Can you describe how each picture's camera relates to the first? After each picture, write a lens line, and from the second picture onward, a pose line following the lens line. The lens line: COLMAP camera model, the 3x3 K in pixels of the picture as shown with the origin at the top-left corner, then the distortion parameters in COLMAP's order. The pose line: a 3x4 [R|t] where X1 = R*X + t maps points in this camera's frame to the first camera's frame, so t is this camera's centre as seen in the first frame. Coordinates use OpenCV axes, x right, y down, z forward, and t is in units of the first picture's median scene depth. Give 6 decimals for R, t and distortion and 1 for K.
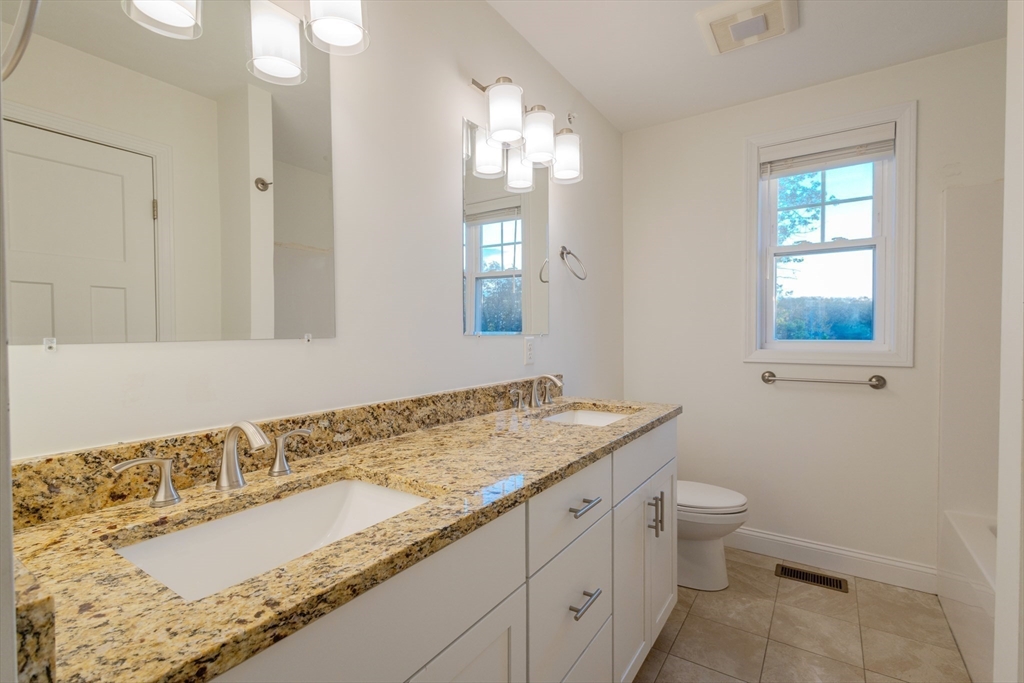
lens RADIAL K [[456.4, 0, 519.1], [0, 456.4, 335.9], [0, 0, 1]] dist [0.002115, 0.000284]
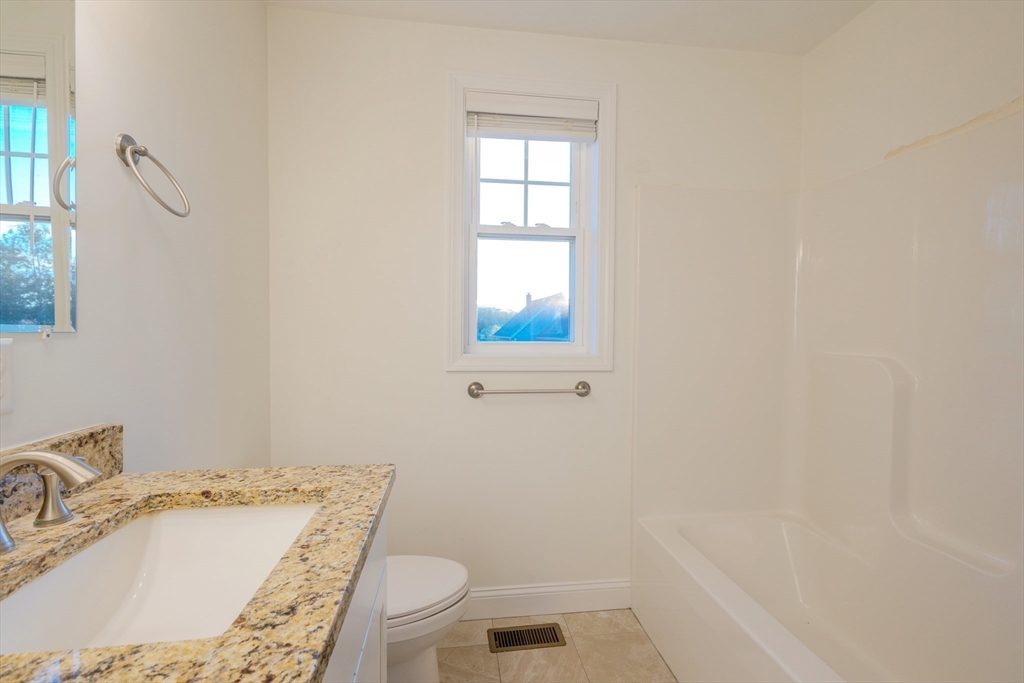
lens RADIAL K [[473.6, 0, 512.0], [0, 473.6, 341.5], [0, 0, 1]] dist [-0.028249, 0.035494]
pose [[0.756633, -0.004158, 0.653827, 0.071965], [-0.005823, 0.999897, 0.013097, -0.002923], [-0.653814, -0.013717, 0.756531, 0.365578]]
